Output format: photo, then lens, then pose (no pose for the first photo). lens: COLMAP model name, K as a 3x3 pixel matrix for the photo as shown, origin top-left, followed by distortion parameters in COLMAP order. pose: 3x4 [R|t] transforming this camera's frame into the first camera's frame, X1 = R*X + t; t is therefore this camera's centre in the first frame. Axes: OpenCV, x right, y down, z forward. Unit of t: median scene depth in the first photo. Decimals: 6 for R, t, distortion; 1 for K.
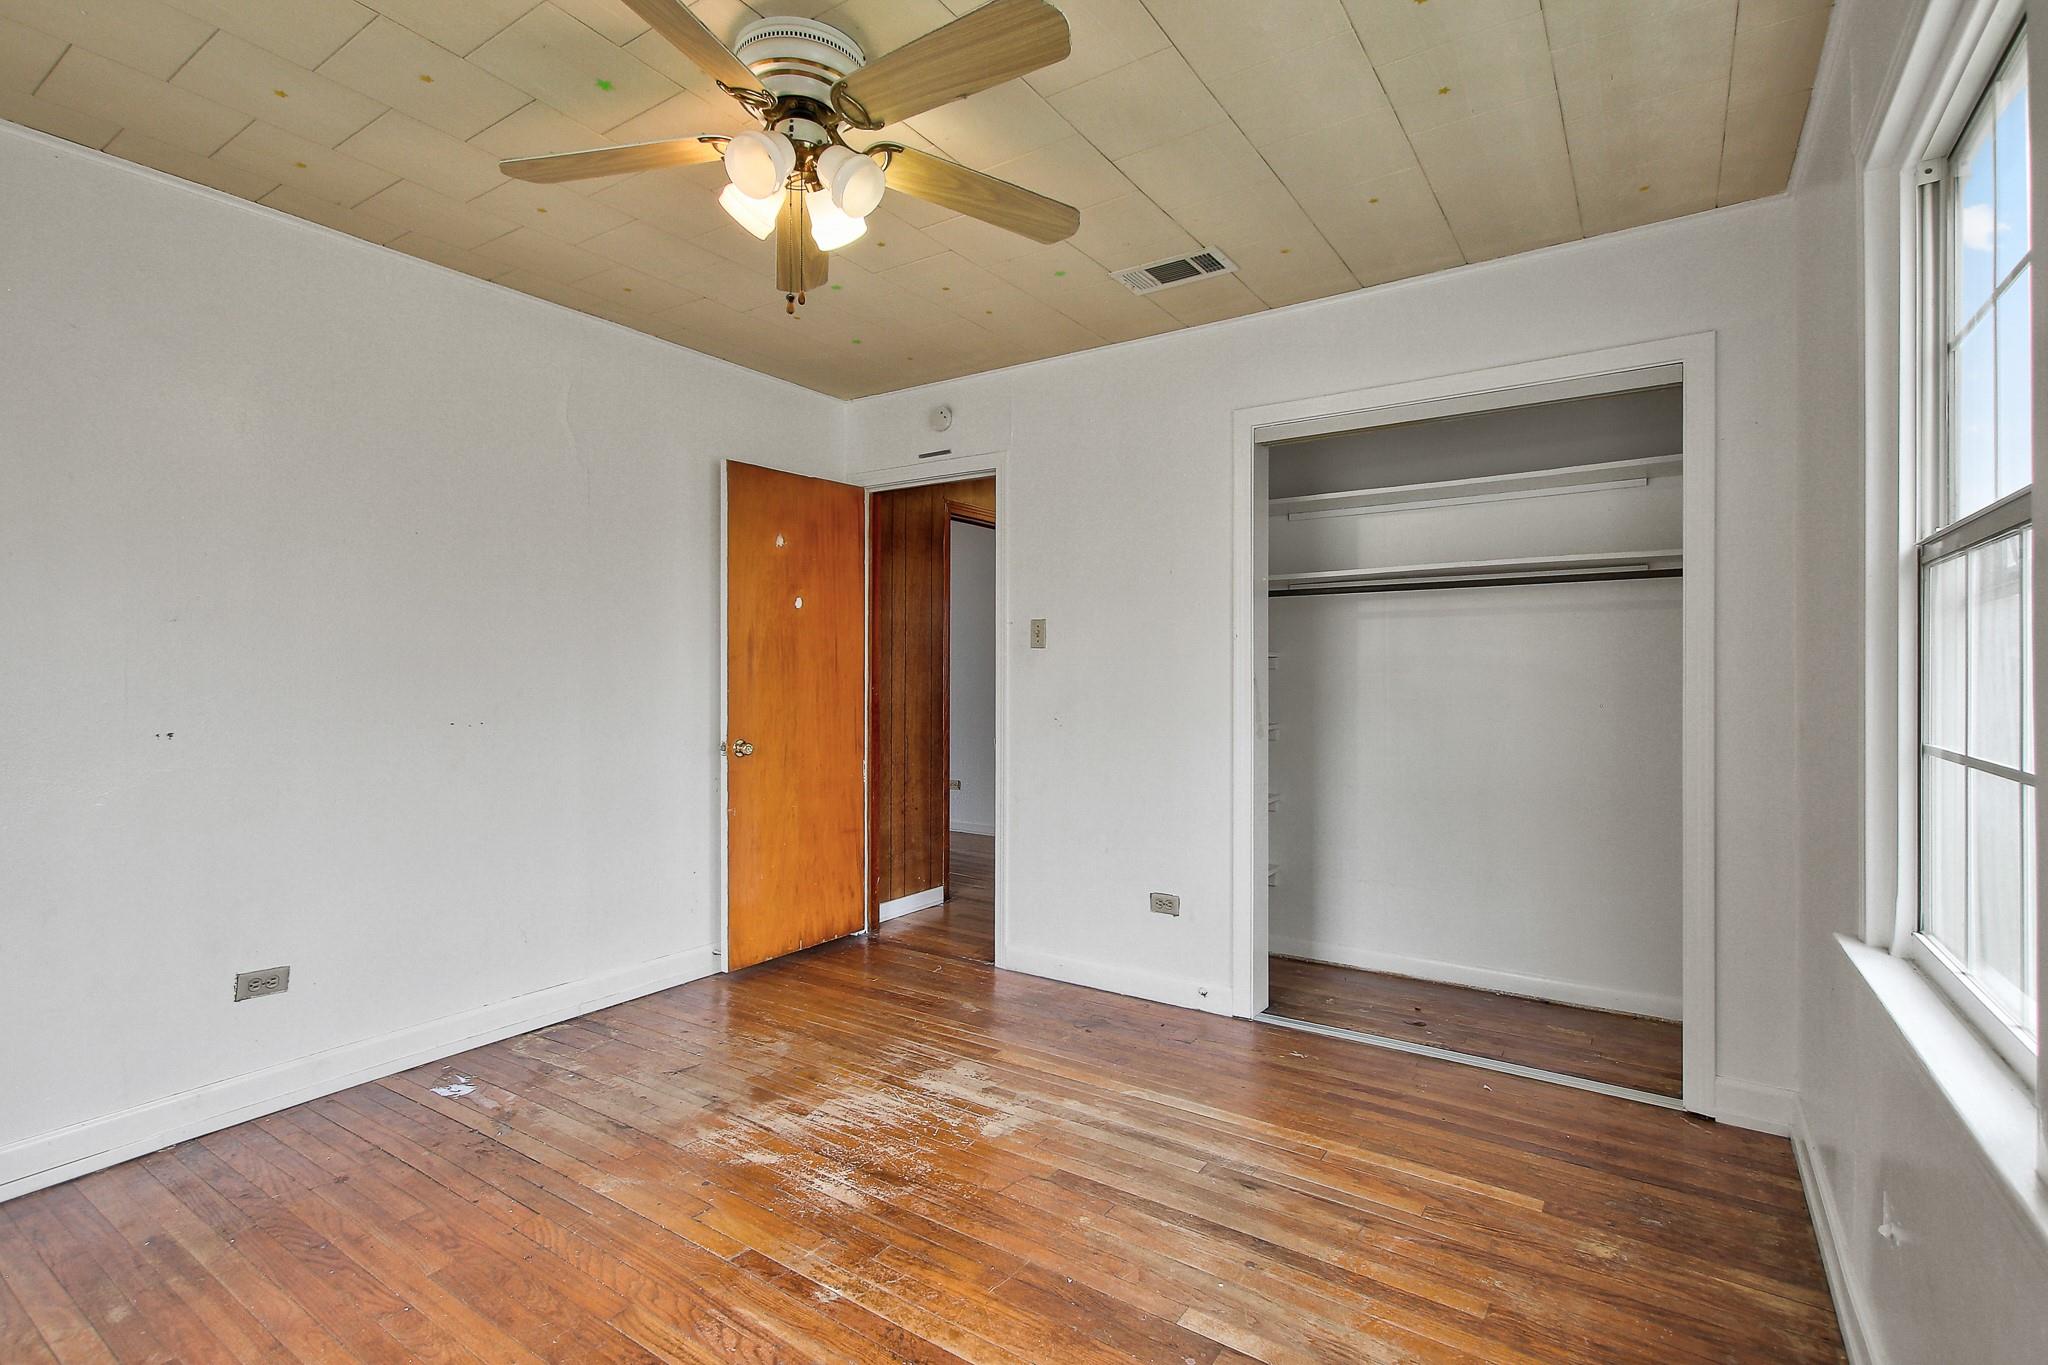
lens RADIAL K [[961.8, 0, 1037.1], [0, 961.8, 685.5], [0, 0, 1]] dist [-0.025420, 0.001883]
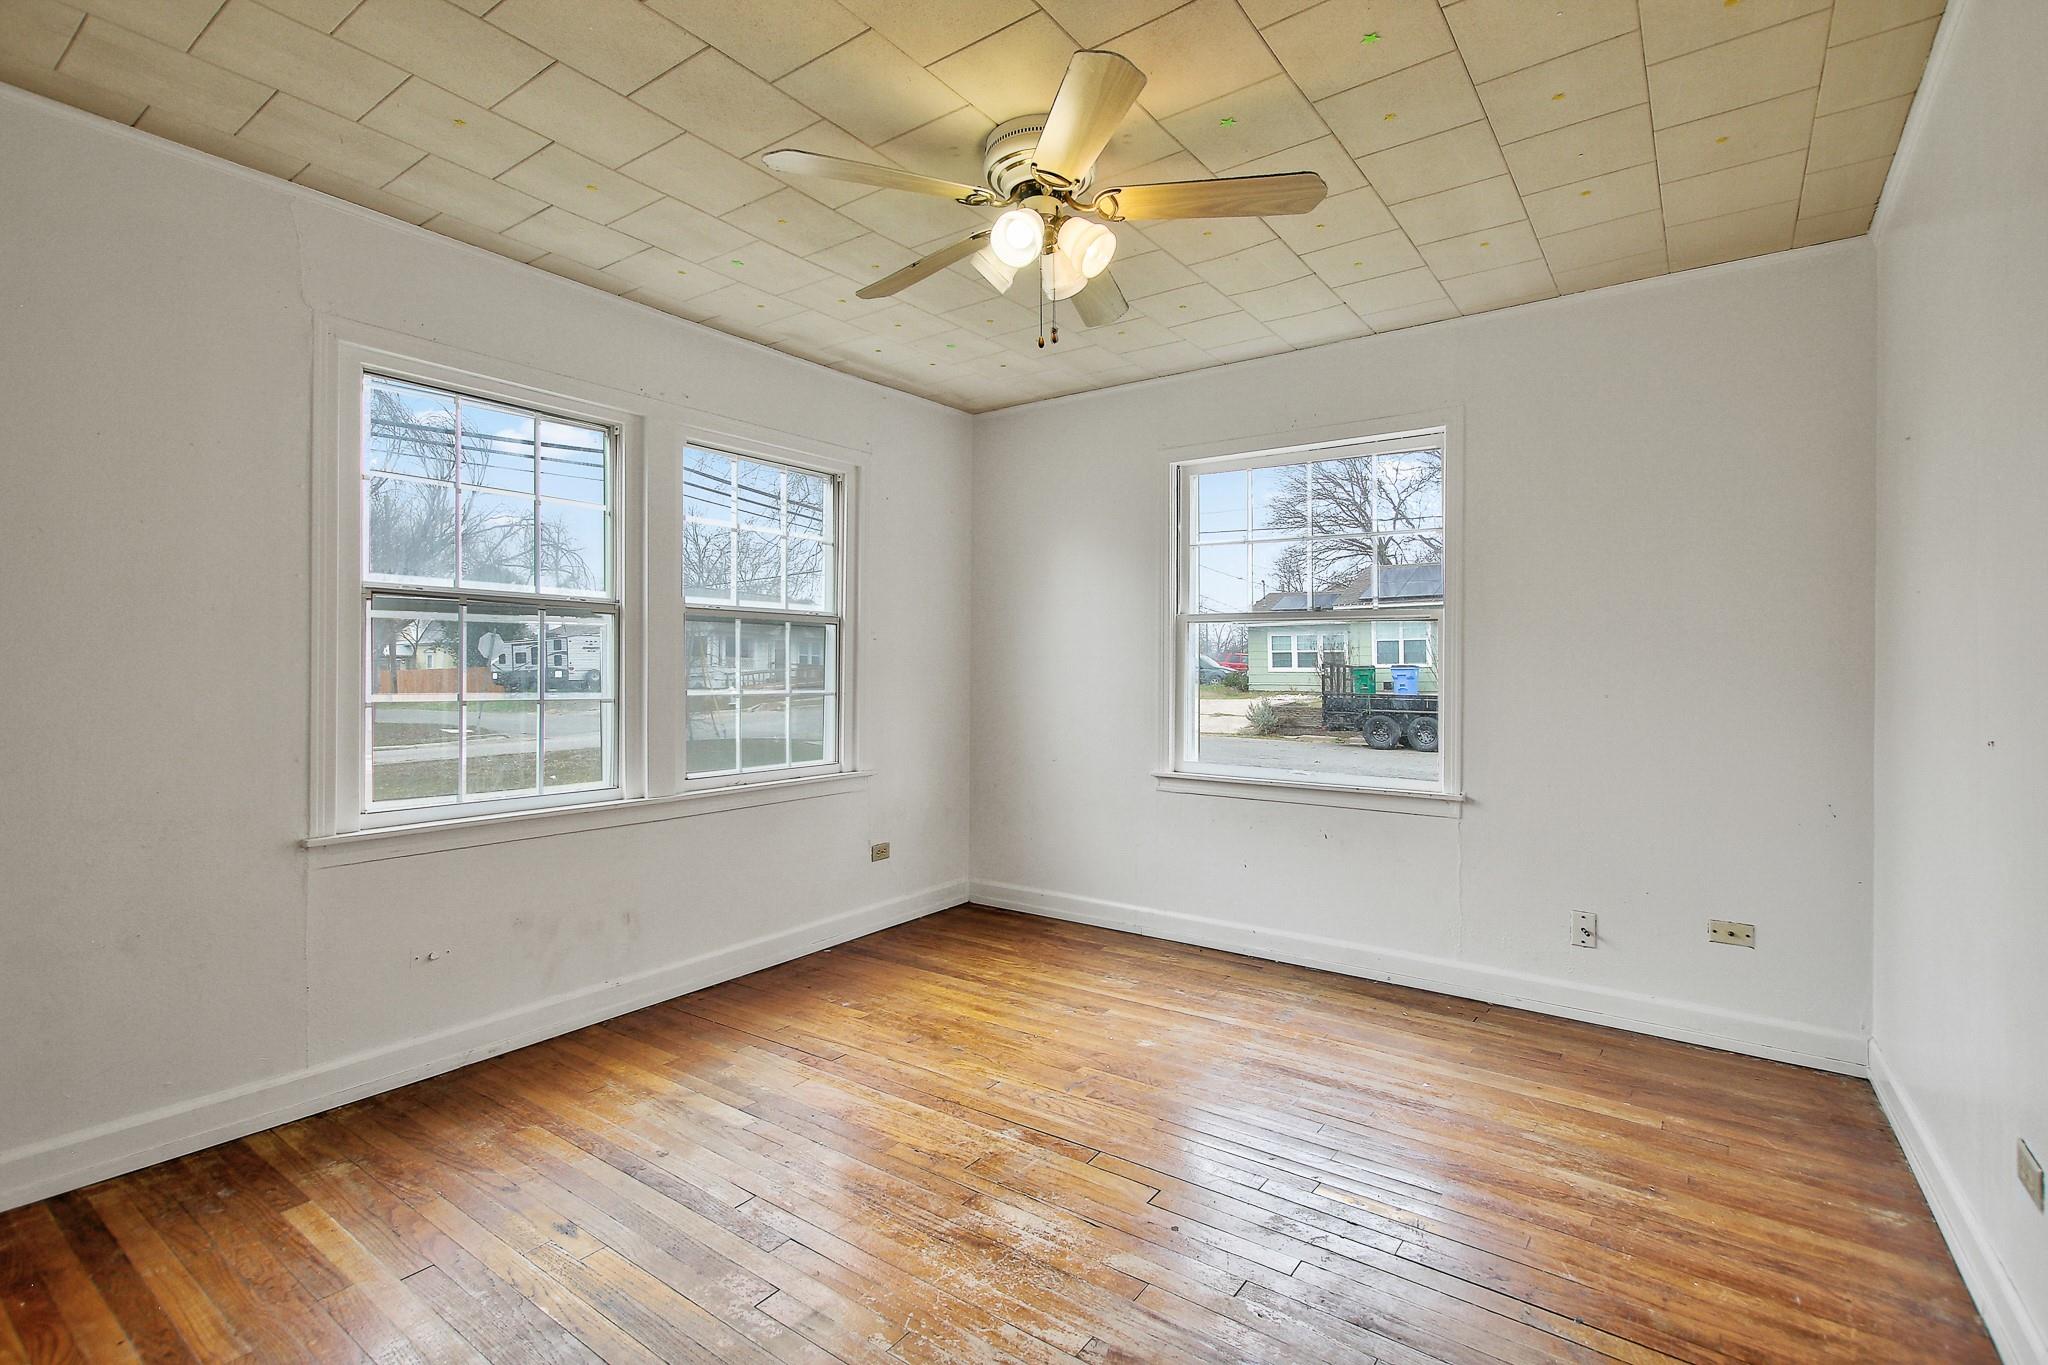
lens RADIAL K [[961.8, 0, 1027.1], [0, 961.8, 679.8], [0, 0, 1]] dist [-0.025420, 0.001883]
pose [[-0.998616, -0.003468, 0.052473, -0.272995], [-0.002330, 0.999761, 0.021735, -0.009432], [-0.052536, 0.021583, -0.998386, 2.022002]]
